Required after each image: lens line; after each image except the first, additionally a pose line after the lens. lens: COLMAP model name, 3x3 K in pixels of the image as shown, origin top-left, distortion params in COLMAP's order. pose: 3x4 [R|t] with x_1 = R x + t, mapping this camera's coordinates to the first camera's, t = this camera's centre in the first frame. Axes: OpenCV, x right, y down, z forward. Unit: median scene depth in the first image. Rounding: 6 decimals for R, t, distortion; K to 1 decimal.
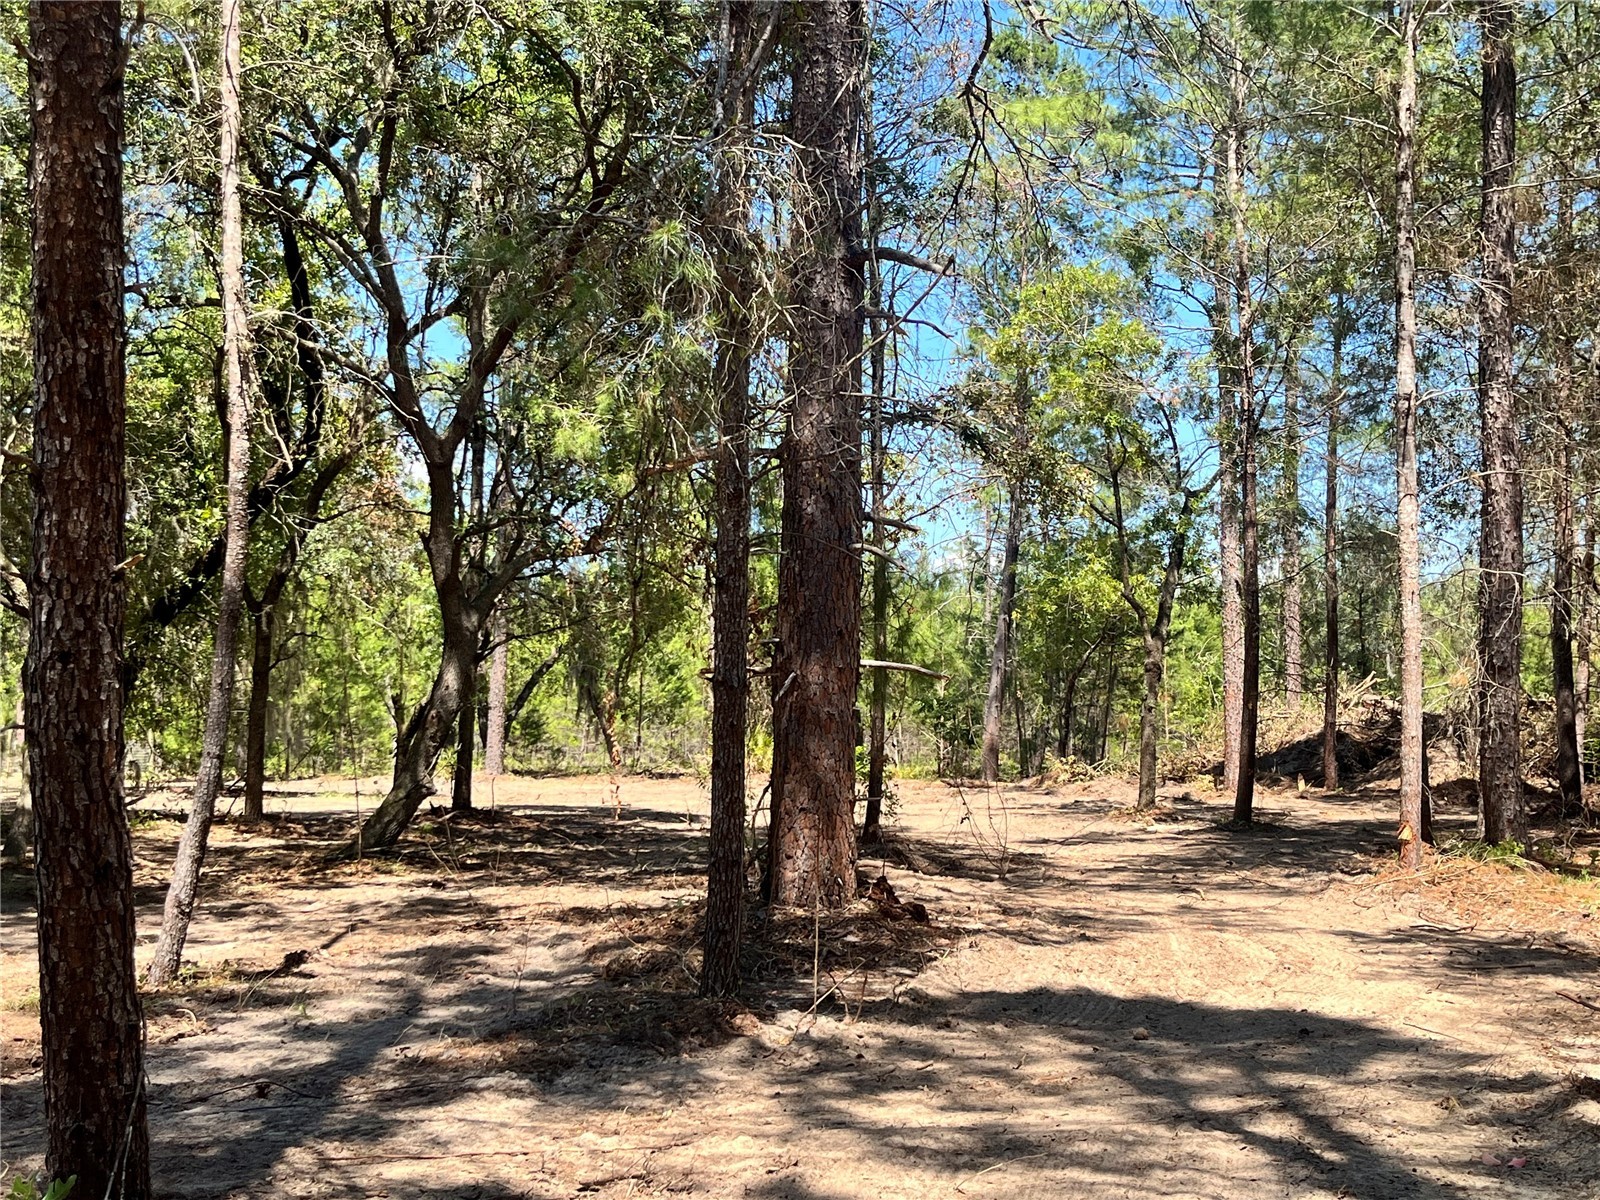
lens RADIAL K [[1830.7, 0, 796.2], [0, 1830.7, 598.1], [0, 0, 1]] dist [0.030886, 0.000000]
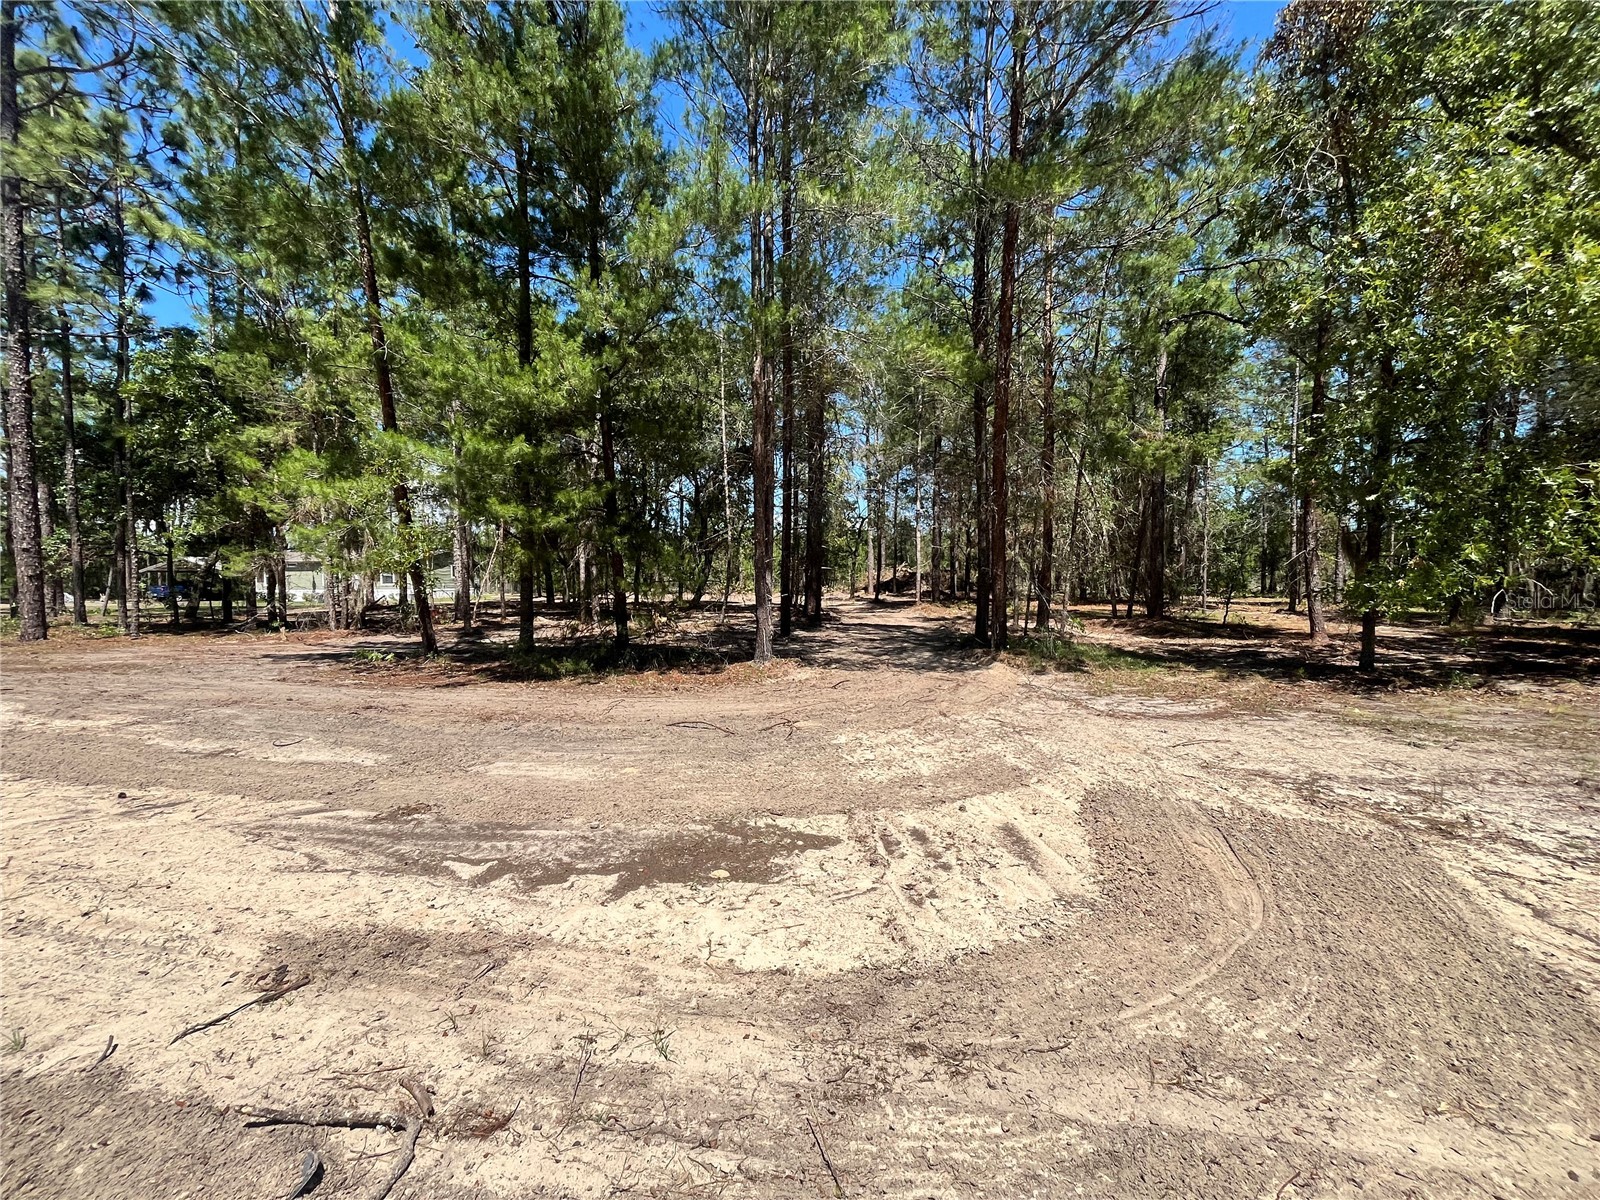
lens RADIAL K [[634.4, 0, 796.8], [0, 634.4, 596.6], [0, 0, 1]] dist [-0.012332, 0.001007]
pose [[0.989628, -0.014274, 0.142946, -0.114970], [-0.000132, 0.994961, 0.100267, -0.025397], [-0.143656, -0.099246, 0.984639, -0.313505]]
